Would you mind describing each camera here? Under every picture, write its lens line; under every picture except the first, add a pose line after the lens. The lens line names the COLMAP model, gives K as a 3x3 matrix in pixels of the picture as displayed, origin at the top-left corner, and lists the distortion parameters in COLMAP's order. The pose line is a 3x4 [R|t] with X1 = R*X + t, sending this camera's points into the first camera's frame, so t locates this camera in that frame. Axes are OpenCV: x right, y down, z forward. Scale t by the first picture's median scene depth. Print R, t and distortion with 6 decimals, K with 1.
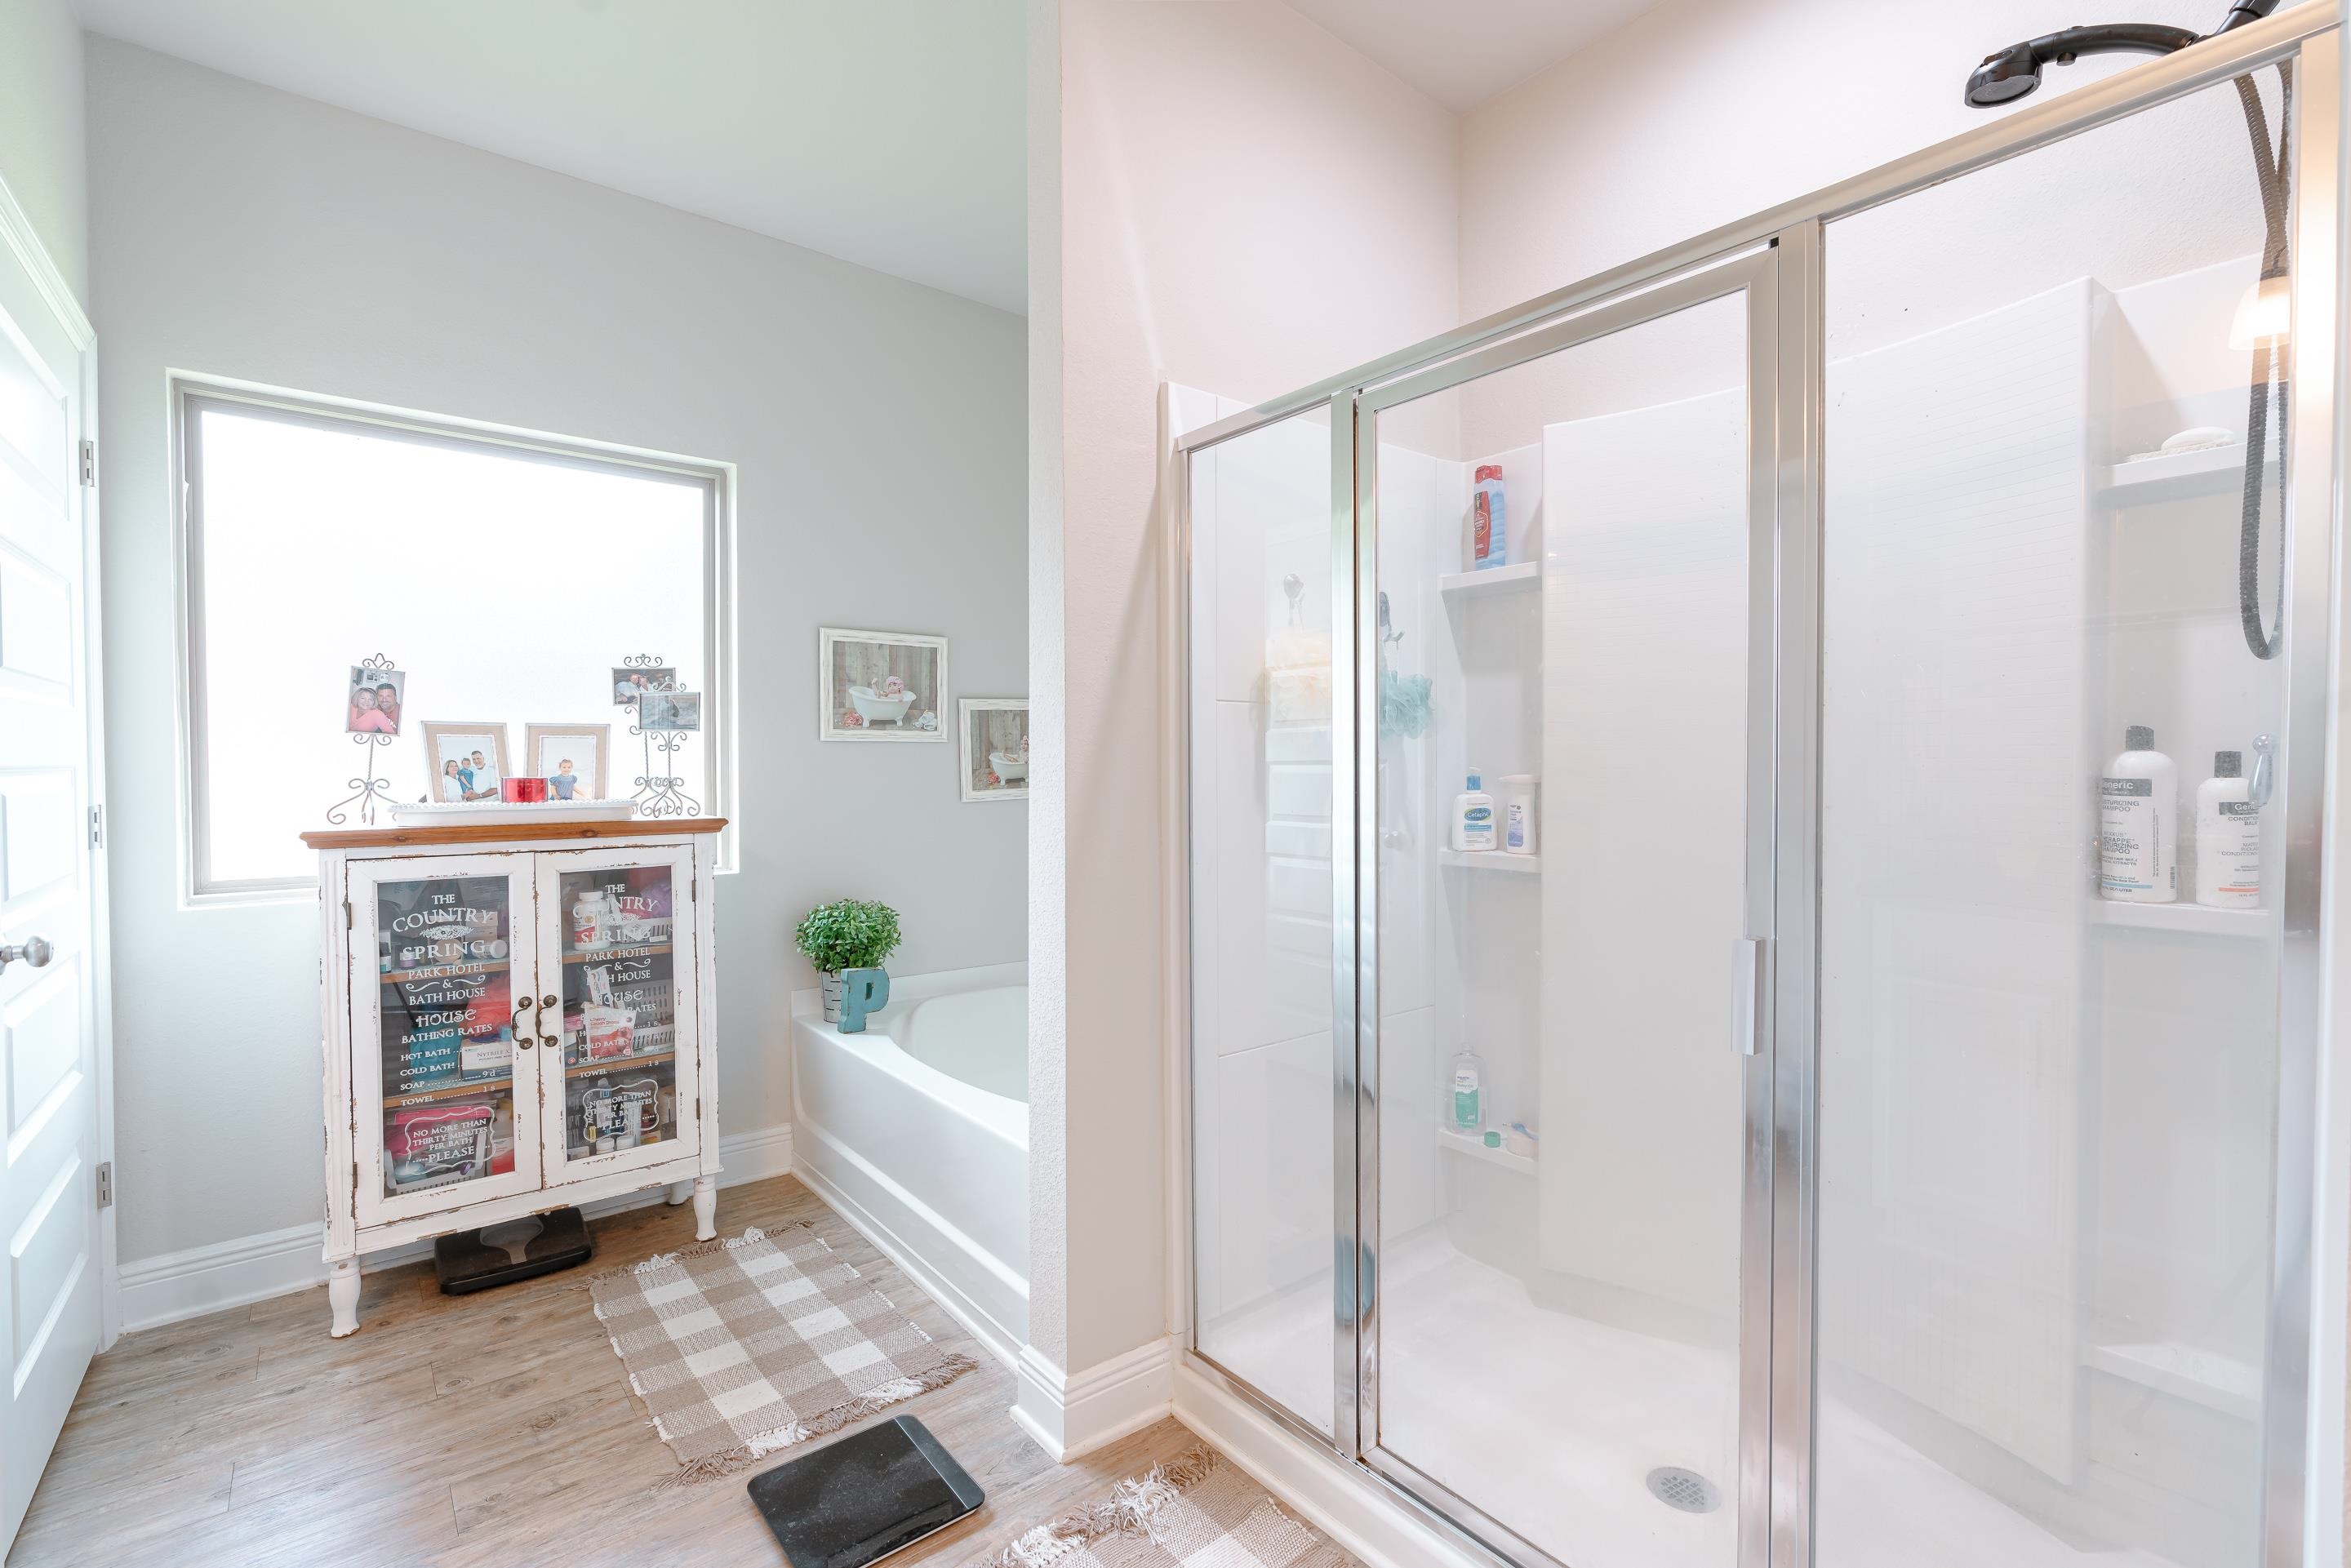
lens RADIAL K [[1046.2, 0, 1178.4], [0, 1046.2, 785.5], [0, 0, 1]] dist [-0.015810, 0.006844]
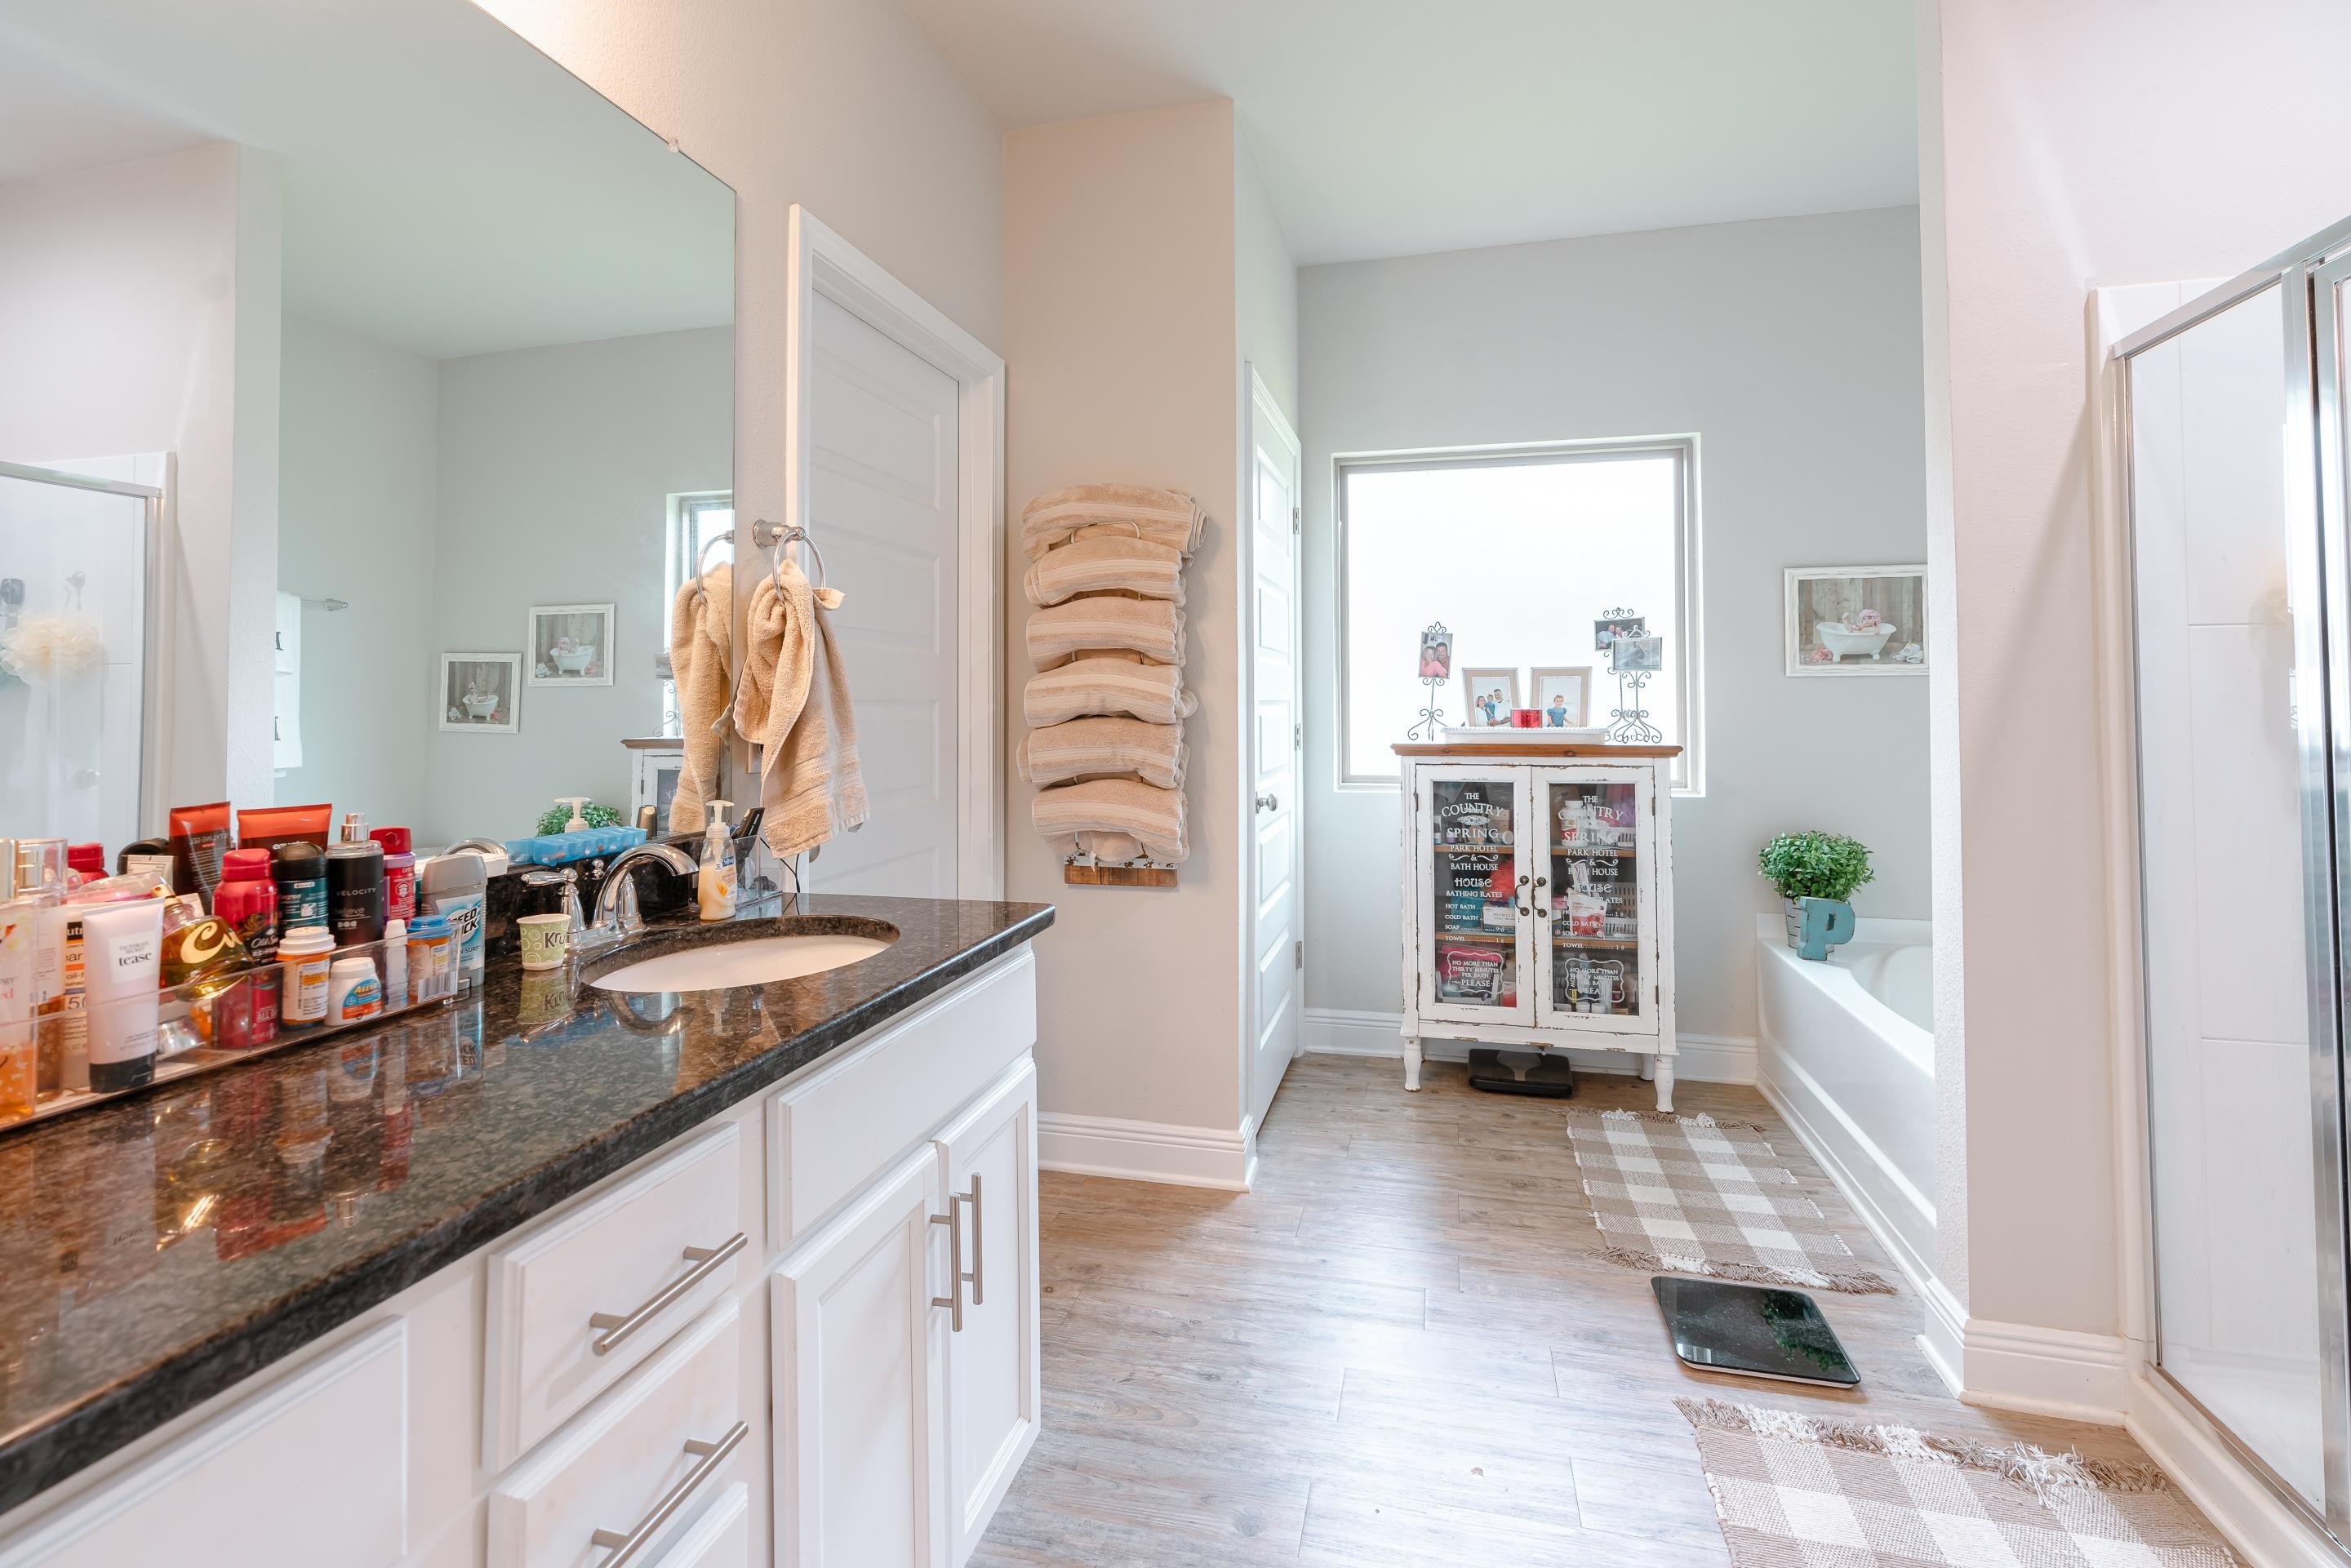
lens RADIAL K [[1074.9, 0, 1169.0], [0, 1074.9, 668.4], [0, 0, 1]] dist [0.000748, 0.000163]
pose [[0.593247, -0.024215, -0.804656, 0.207296], [-0.015724, 0.999008, -0.041656, 0.004946], [0.804867, 0.037365, 0.592278, -0.178123]]
